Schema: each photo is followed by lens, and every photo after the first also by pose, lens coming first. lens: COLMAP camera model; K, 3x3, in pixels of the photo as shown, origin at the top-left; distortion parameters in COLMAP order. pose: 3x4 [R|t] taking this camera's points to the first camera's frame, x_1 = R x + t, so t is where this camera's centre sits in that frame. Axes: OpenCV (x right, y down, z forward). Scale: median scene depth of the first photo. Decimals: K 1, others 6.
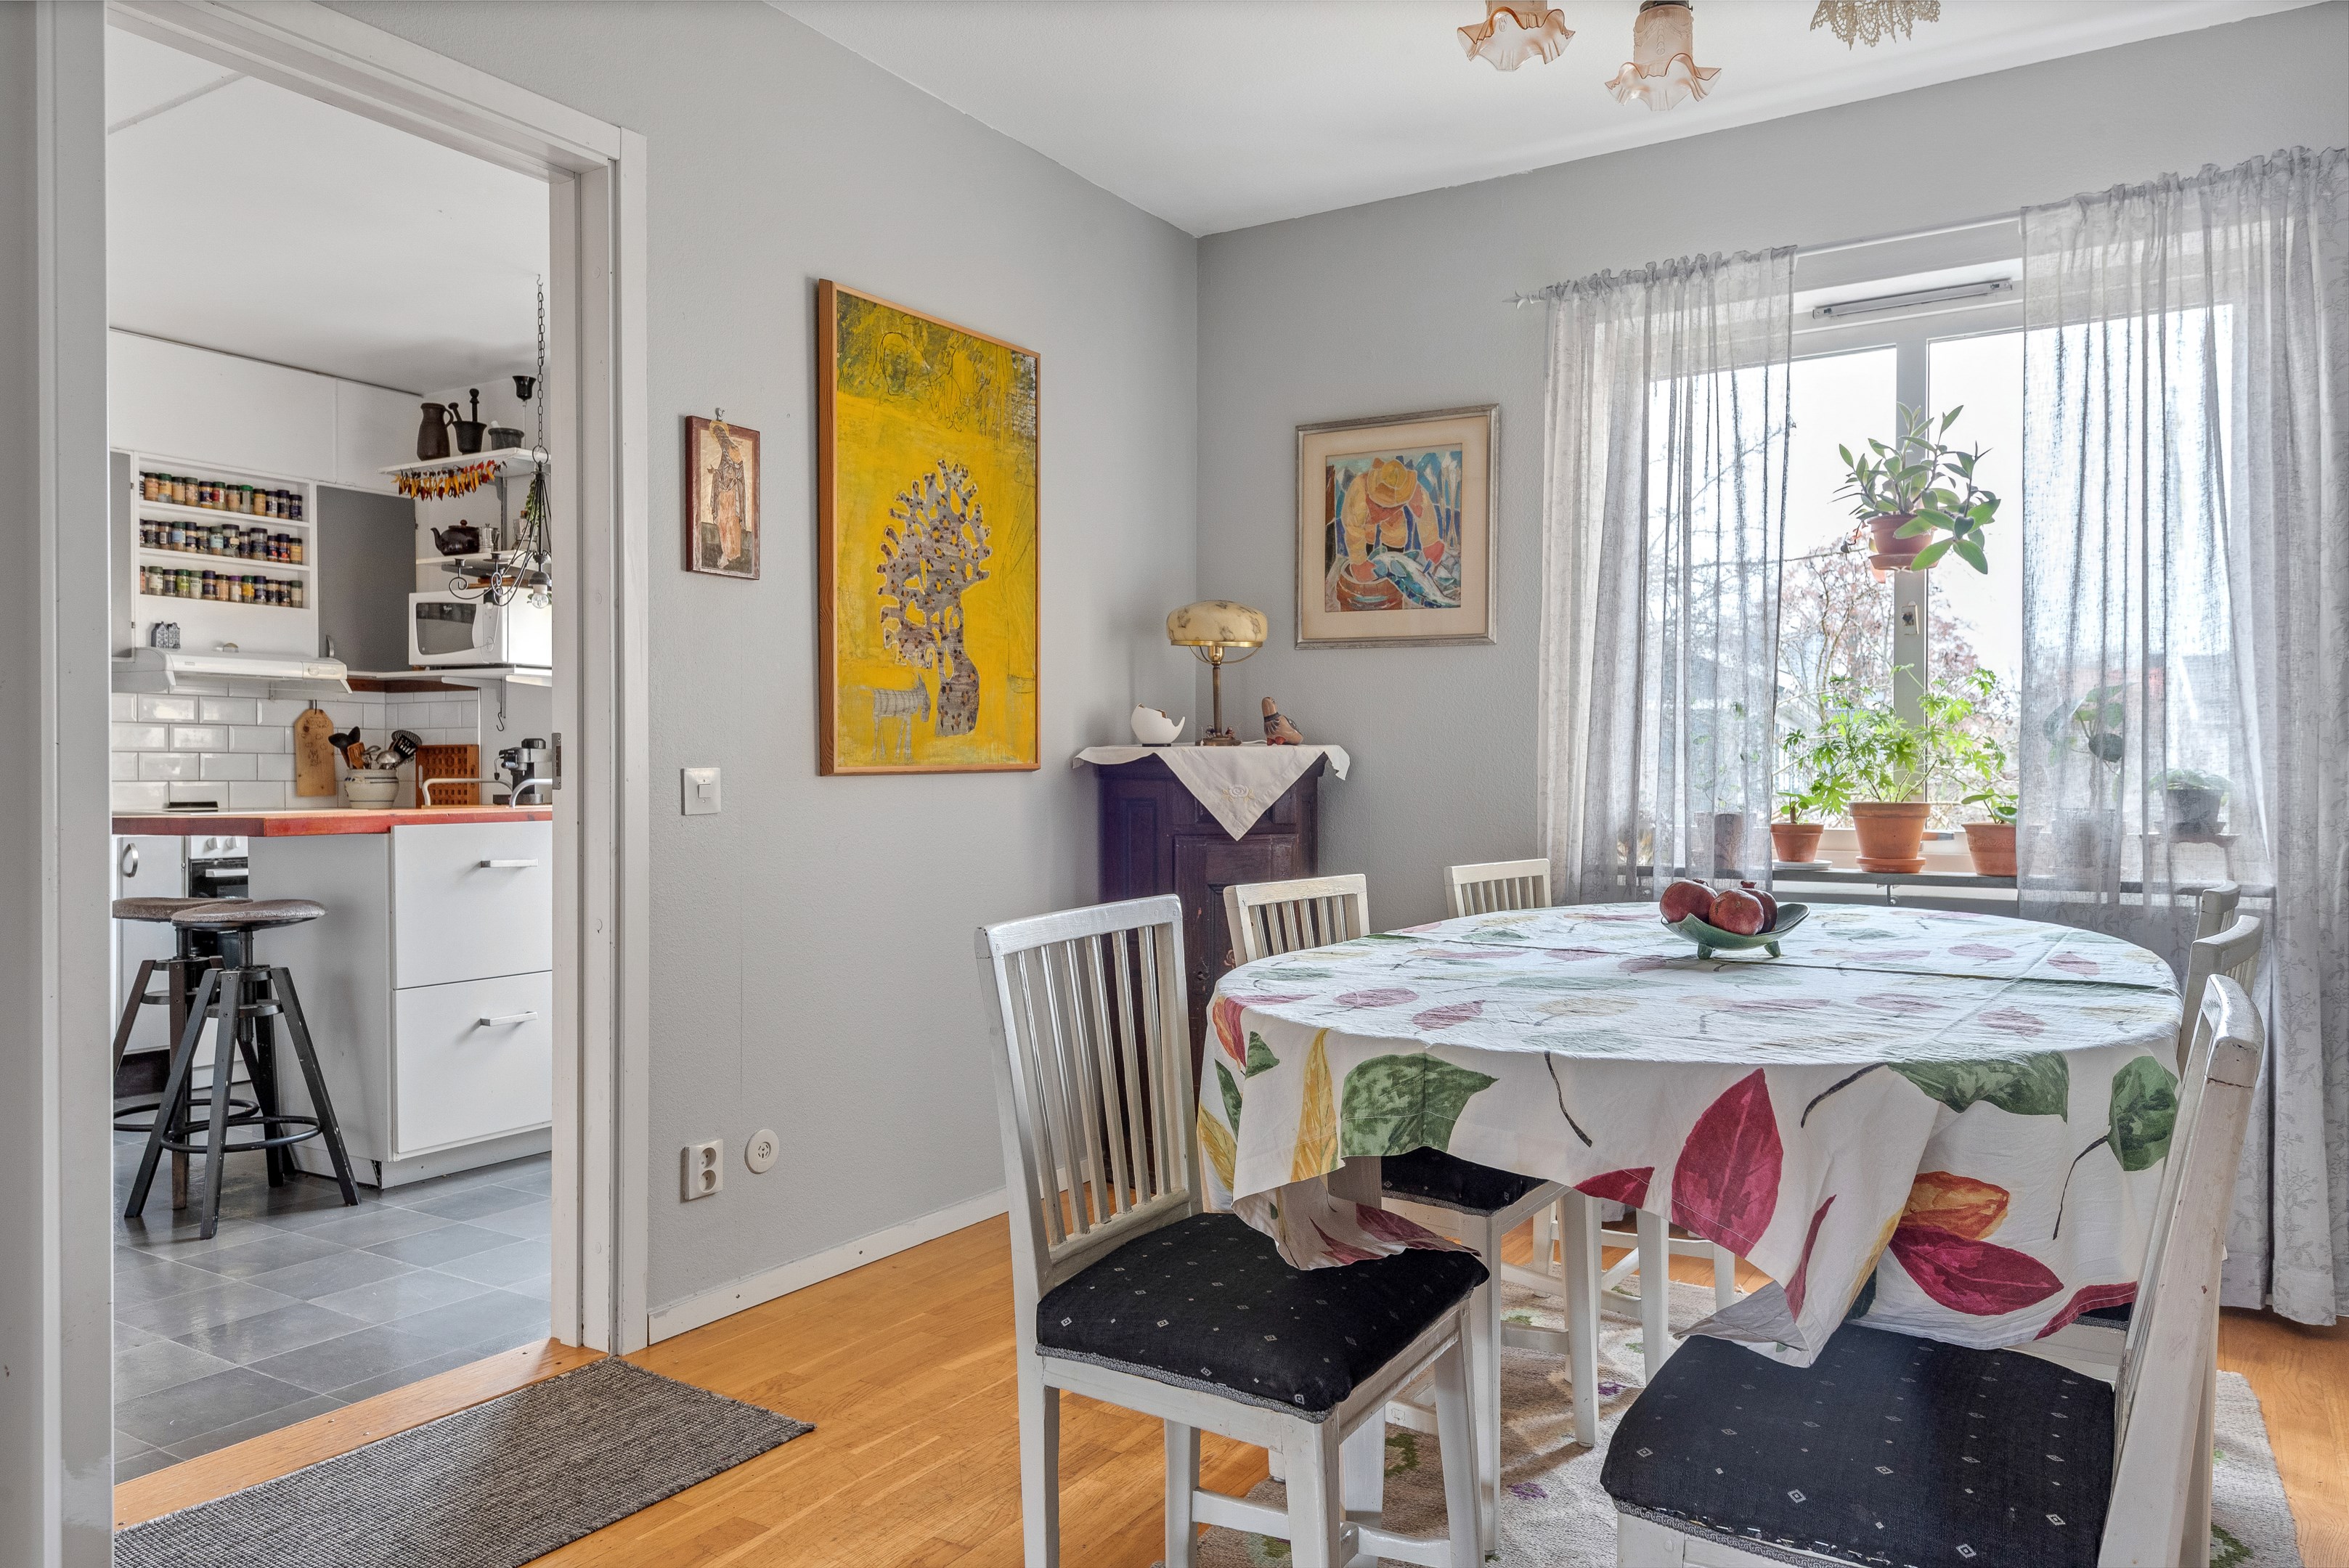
lens RADIAL K [[1597.4, 0, 1199.5], [0, 1597.4, 787.5], [0, 0, 1]] dist [0.017733, -0.008487]
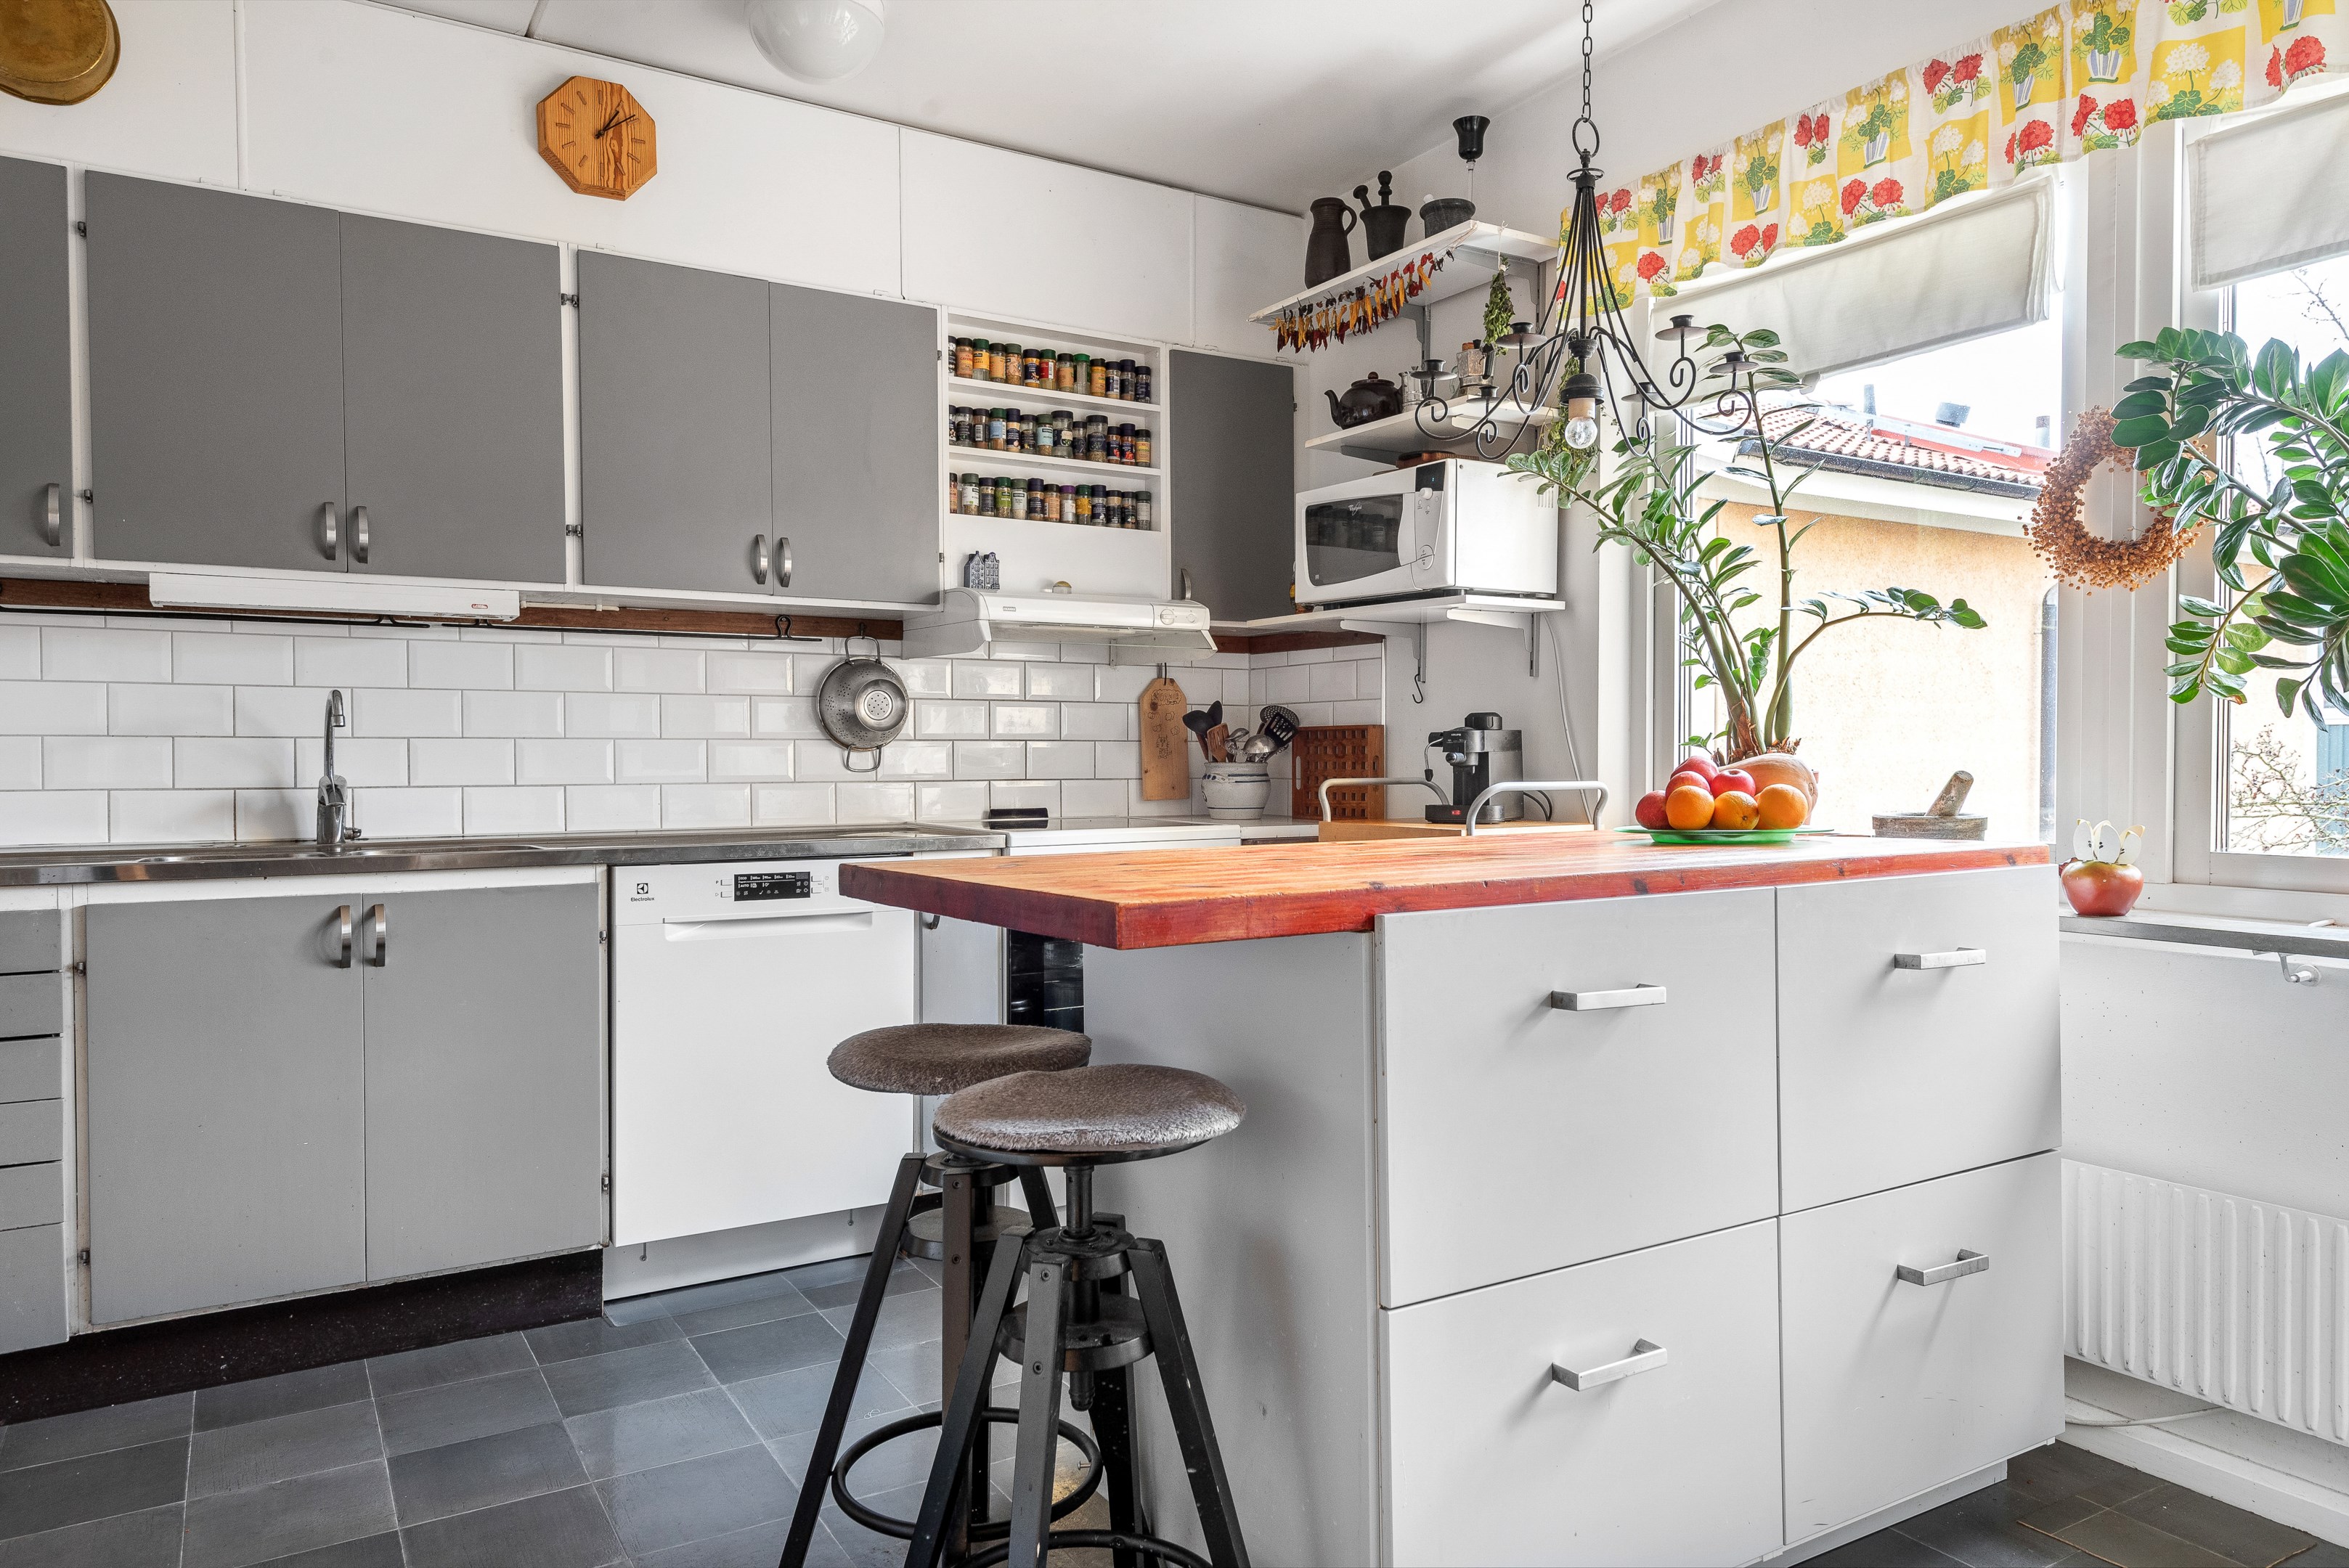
lens RADIAL K [[1525.7, 0, 1190.2], [0, 1525.7, 788.7], [0, 0, 1]] dist [0.021403, -0.019015]
pose [[0.893346, 0.006030, -0.449330, -0.256972], [-0.000013, 0.999910, 0.013393, -0.009732], [0.449370, -0.011959, 0.893266, 0.434763]]
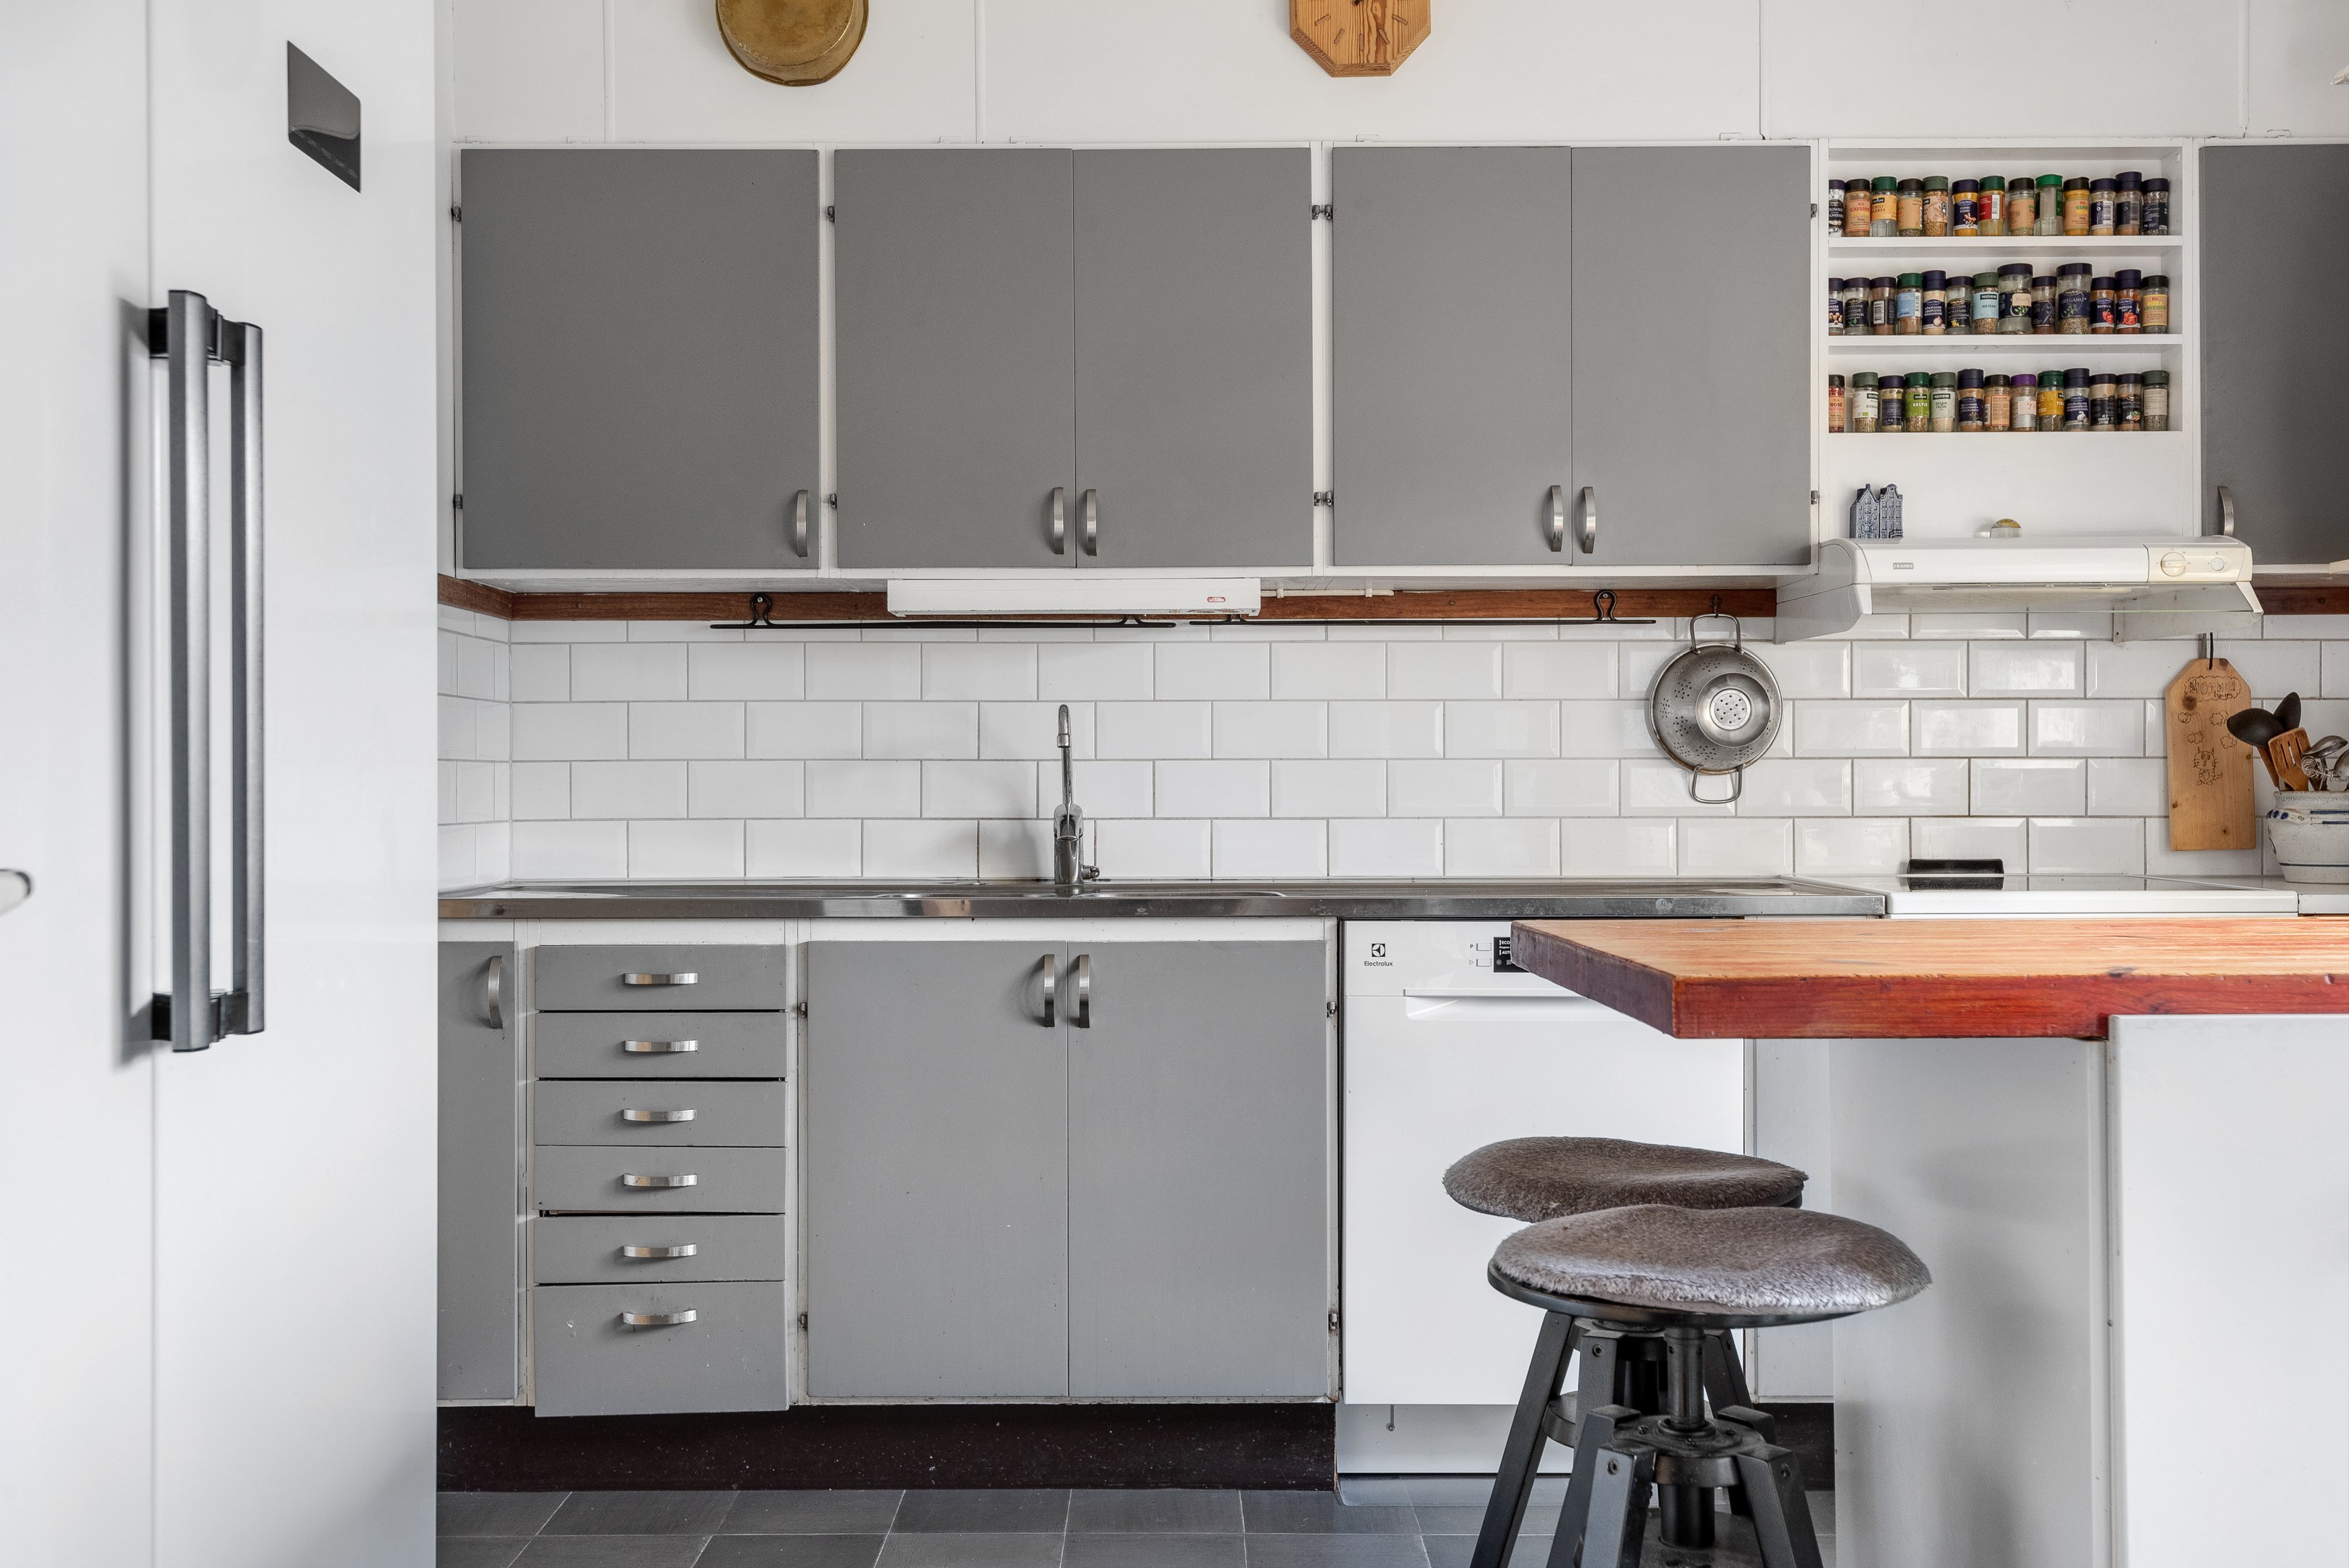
lens RADIAL K [[2235.5, 0, 1157.7], [0, 2235.5, 790.7], [0, 0, 1]] dist [0.006461, 0.000000]
pose [[0.515557, -0.000961, -0.856855, -0.177738], [-0.003674, 0.999988, -0.003333, -0.009113], [0.856847, 0.004867, 0.515547, 0.457152]]
